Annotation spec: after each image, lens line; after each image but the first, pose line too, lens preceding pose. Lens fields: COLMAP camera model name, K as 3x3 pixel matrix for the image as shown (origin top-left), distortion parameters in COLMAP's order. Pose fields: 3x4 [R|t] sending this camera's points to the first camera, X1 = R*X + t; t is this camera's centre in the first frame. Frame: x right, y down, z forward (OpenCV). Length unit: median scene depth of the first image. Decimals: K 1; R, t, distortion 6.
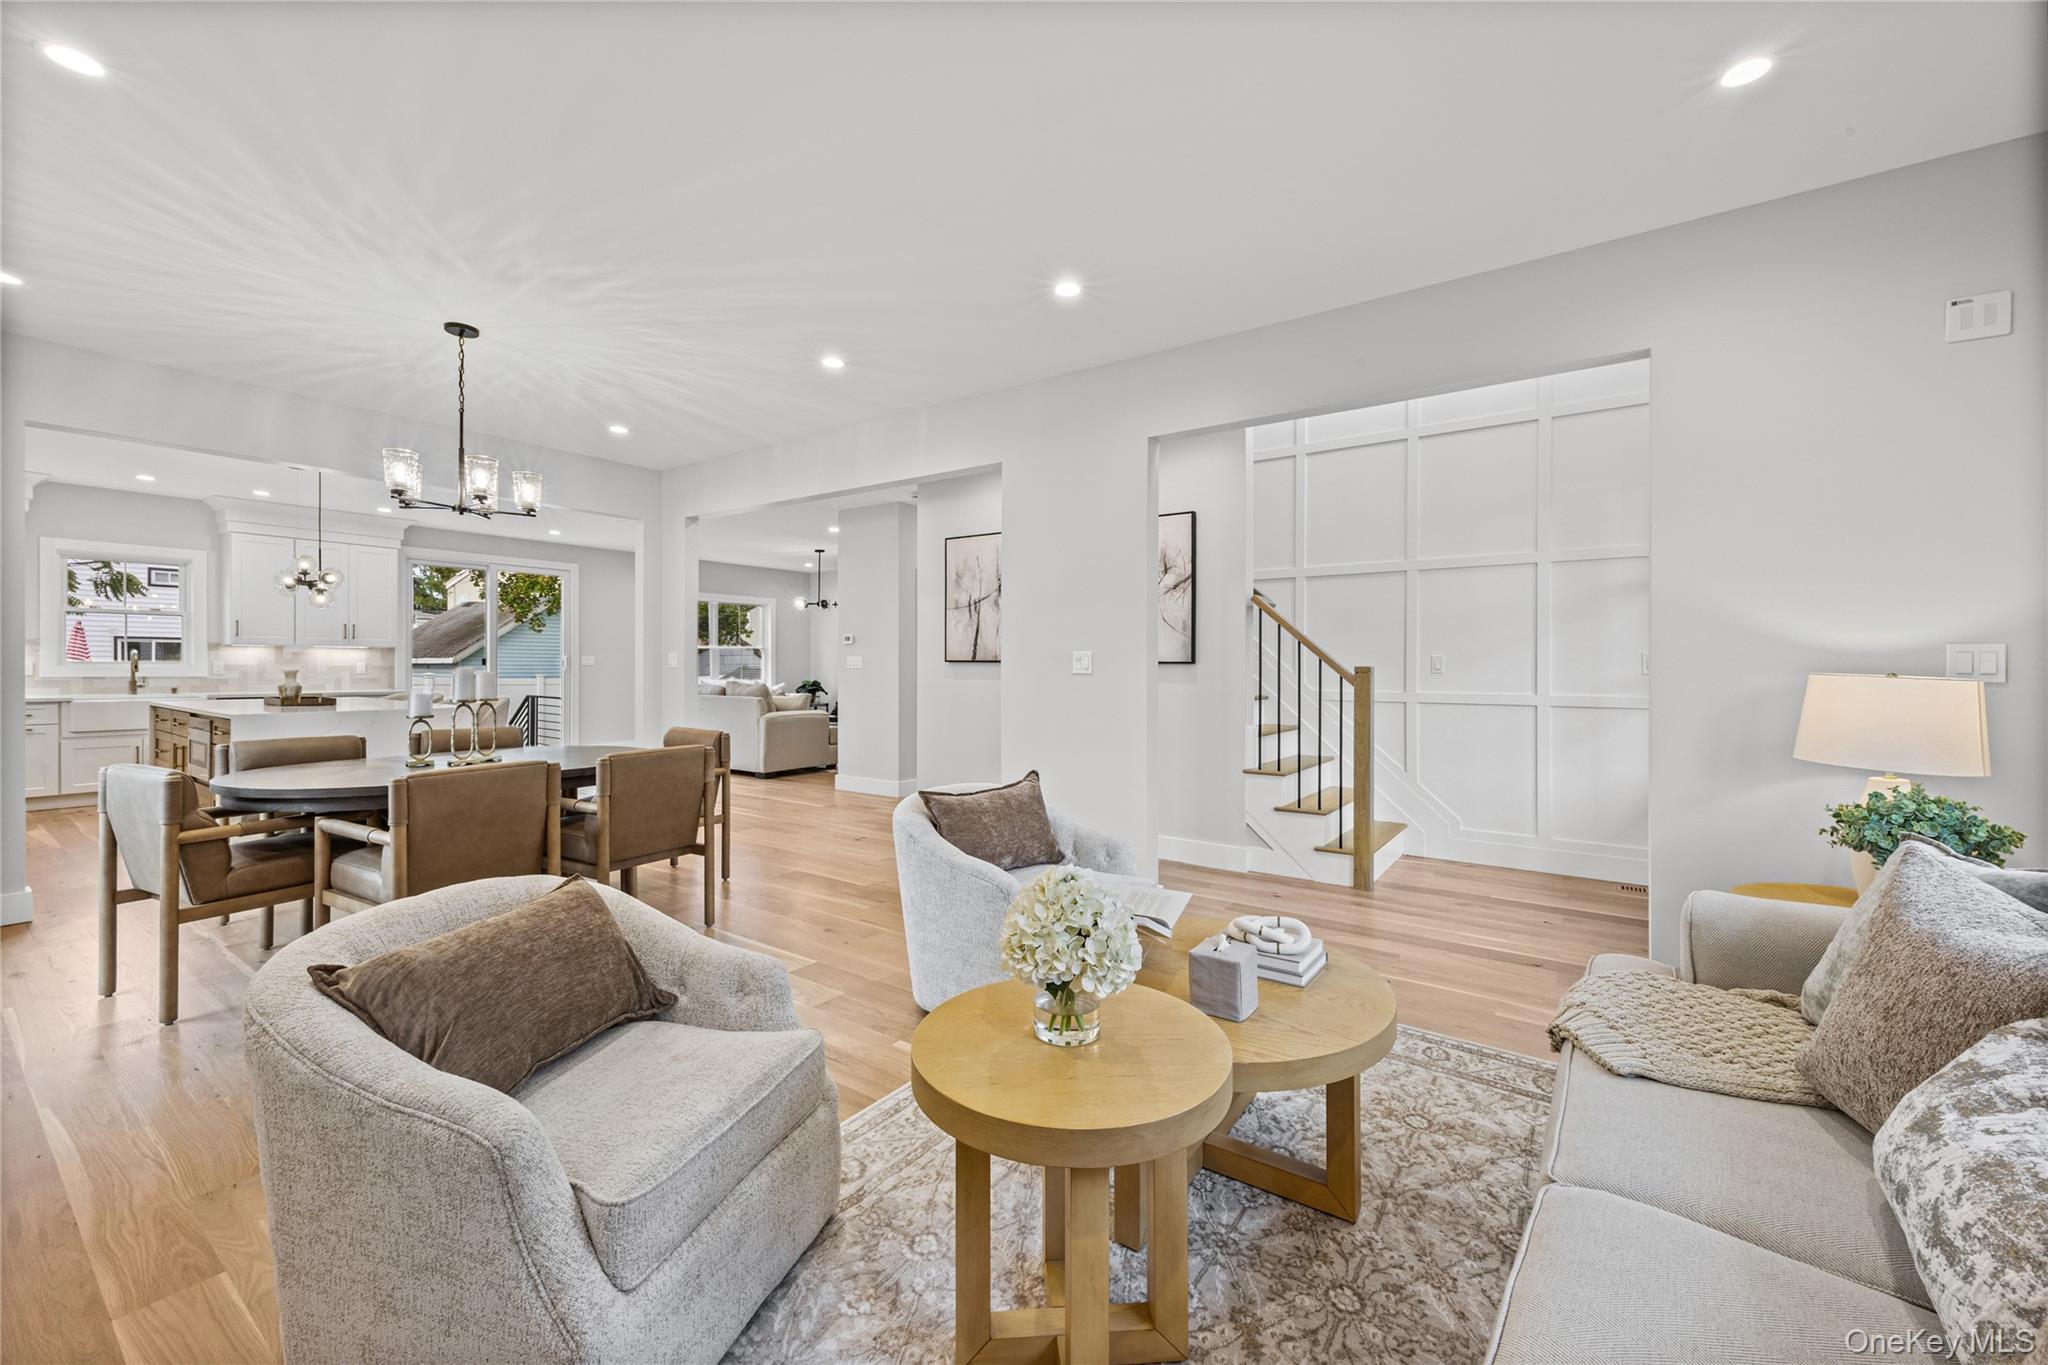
lens RADIAL K [[829.4, 0, 1024.2], [0, 829.4, 661.2], [0, 0, 1]] dist [0.010469, -0.000508]
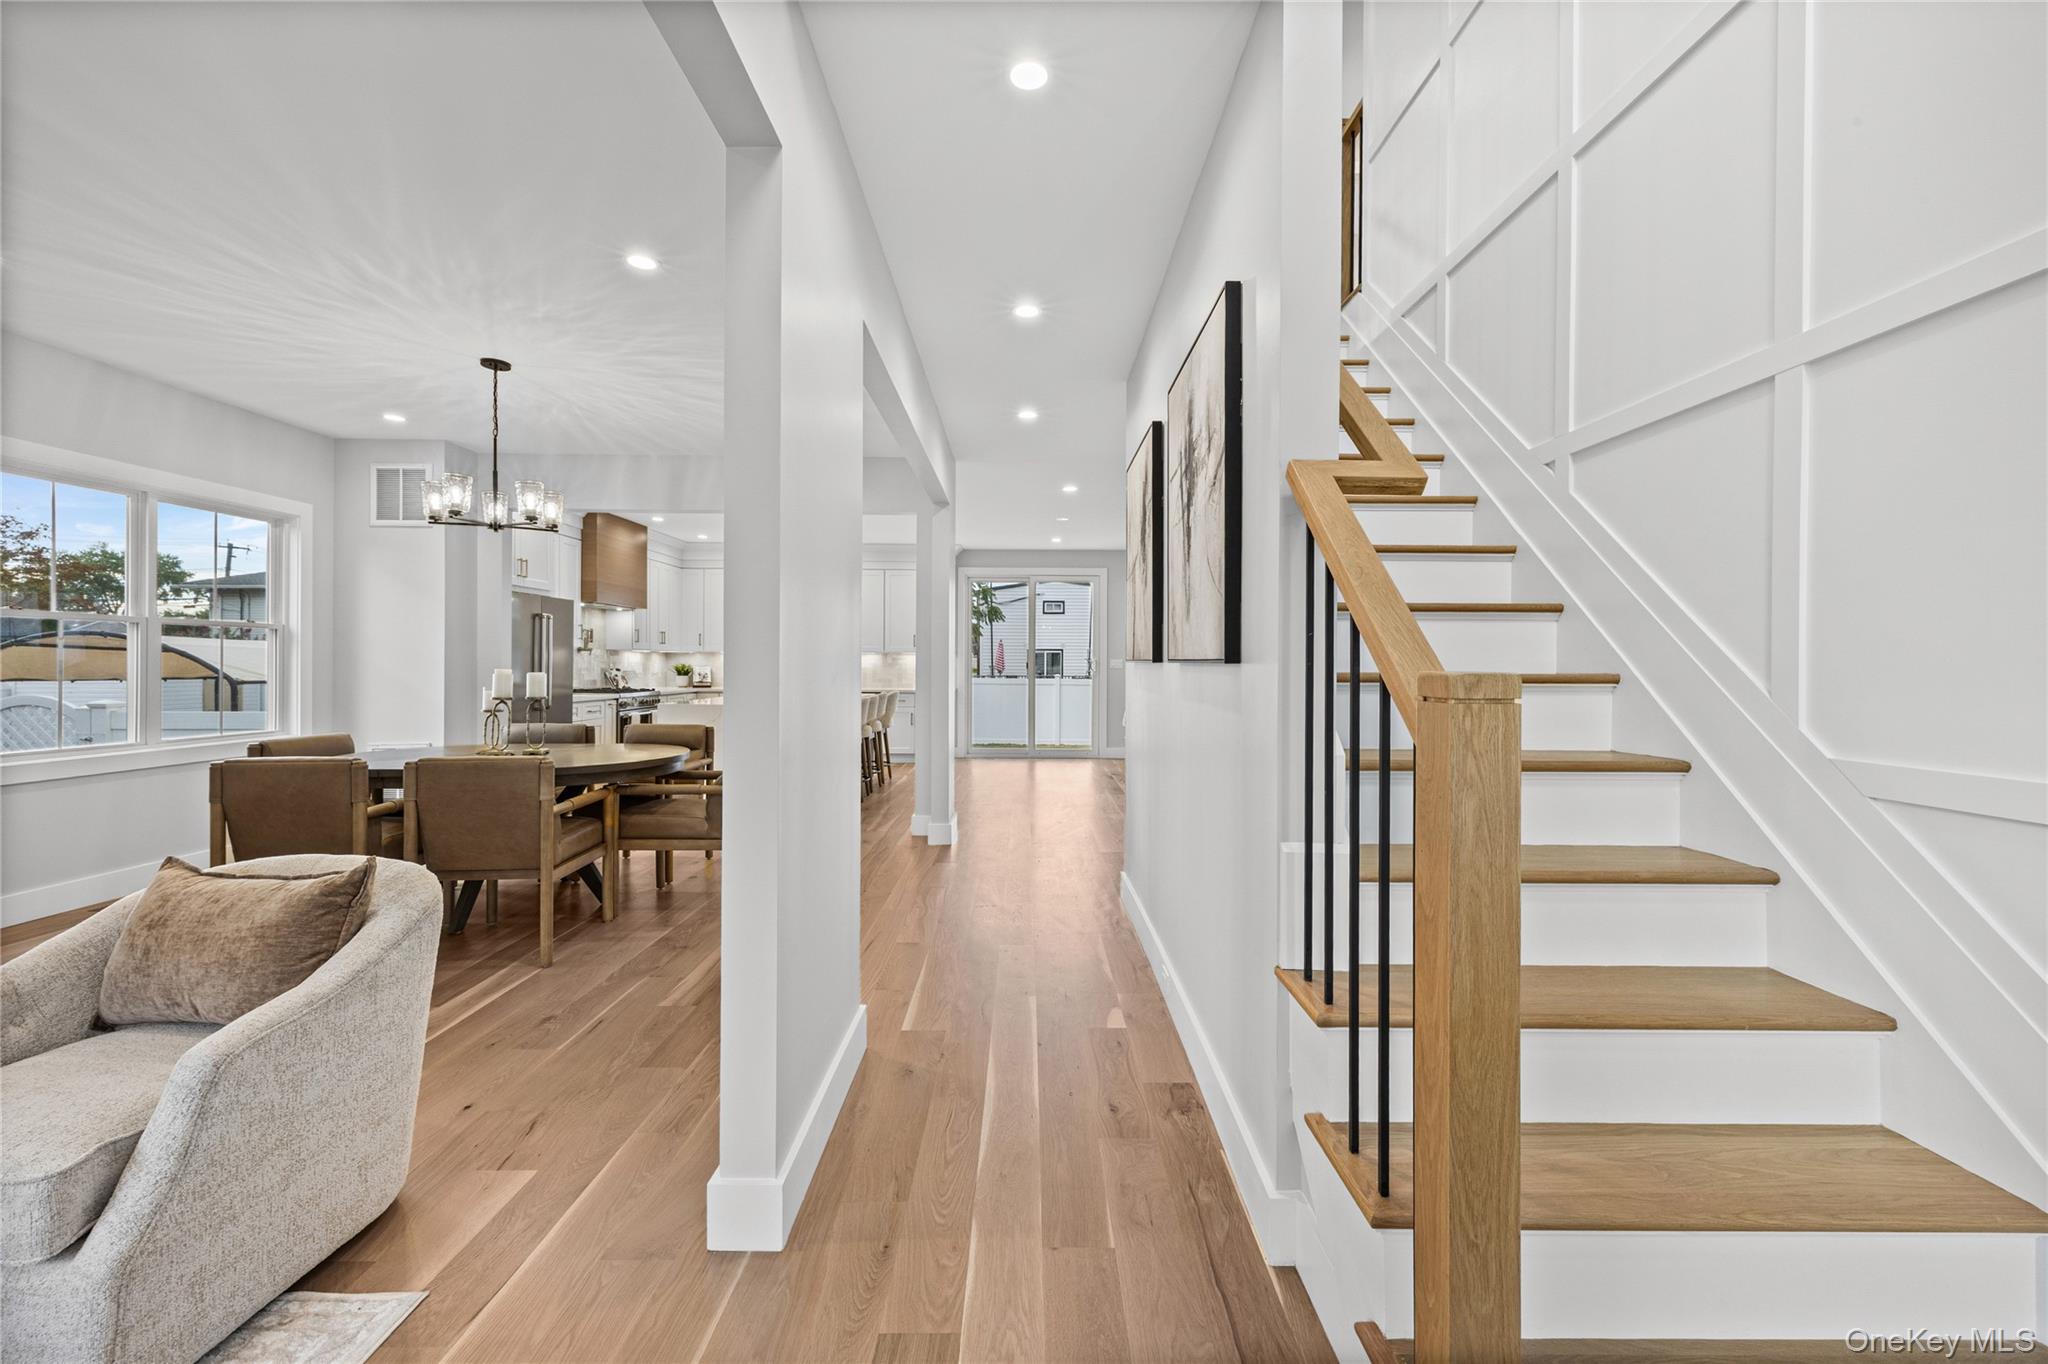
lens RADIAL K [[829.4, 0, 1016.9], [0, 829.4, 670.6], [0, 0, 1]] dist [0.010469, -0.000508]
pose [[0.579367, 0.003958, -0.815057, 0.462555], [0.001537, 0.999981, 0.005948, 0.003470], [0.815065, -0.004699, 0.579350, 0.673355]]
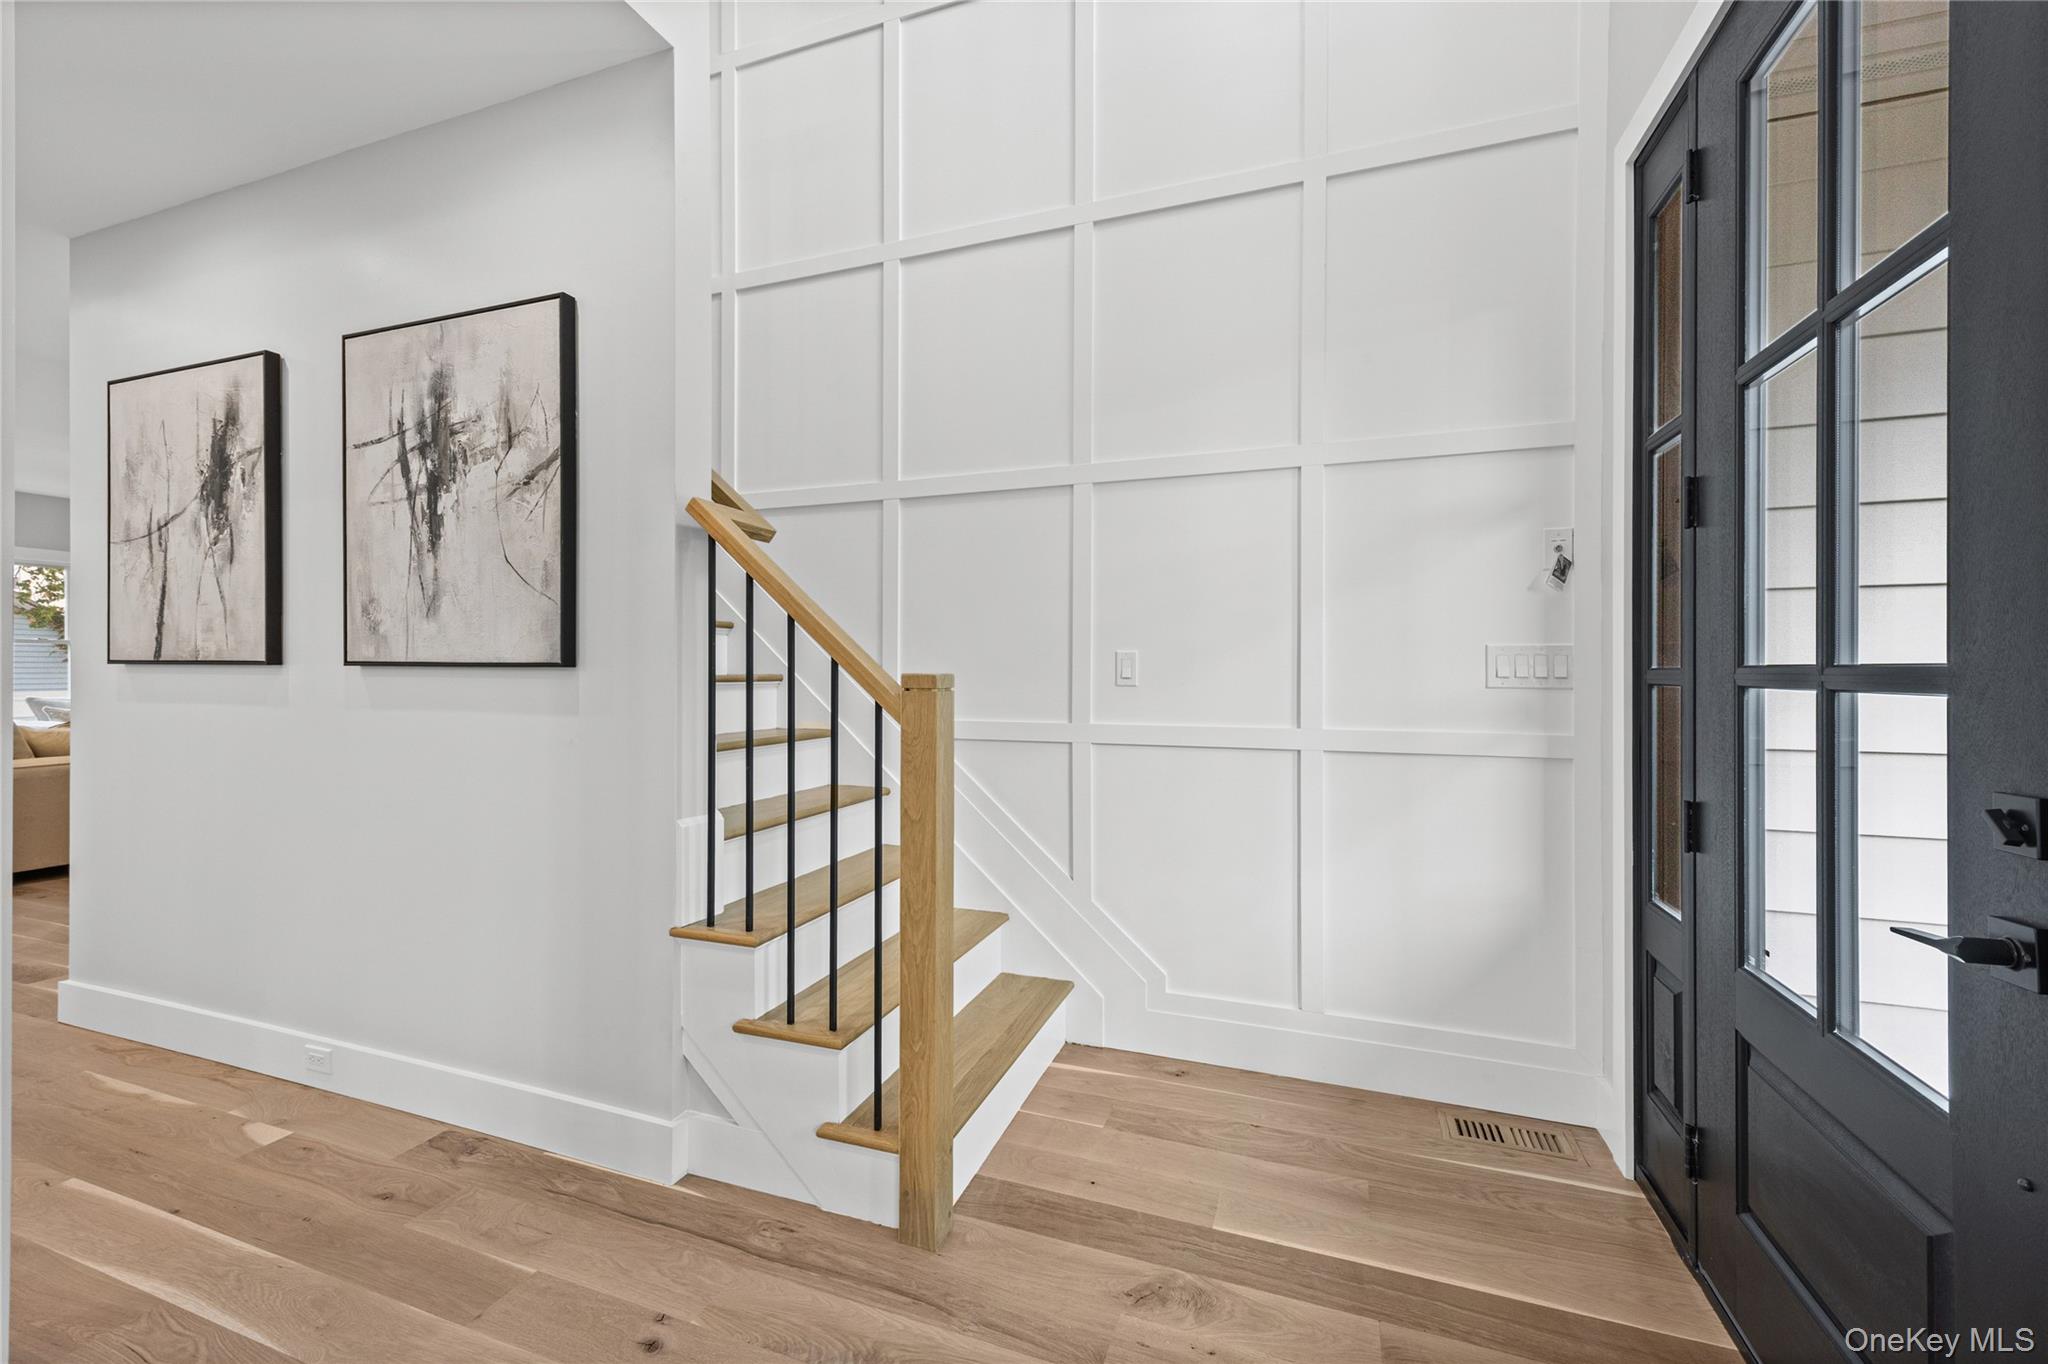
lens RADIAL K [[829.4, 0, 1035.5], [0, 829.4, 666.7], [0, 0, 1]] dist [0.010469, -0.000508]
pose [[0.963496, 0.000215, 0.267721, 0.312166], [-0.000469, 0.999999, 0.000886, 0.002423], [-0.267721, -0.000979, 0.963496, 0.532870]]
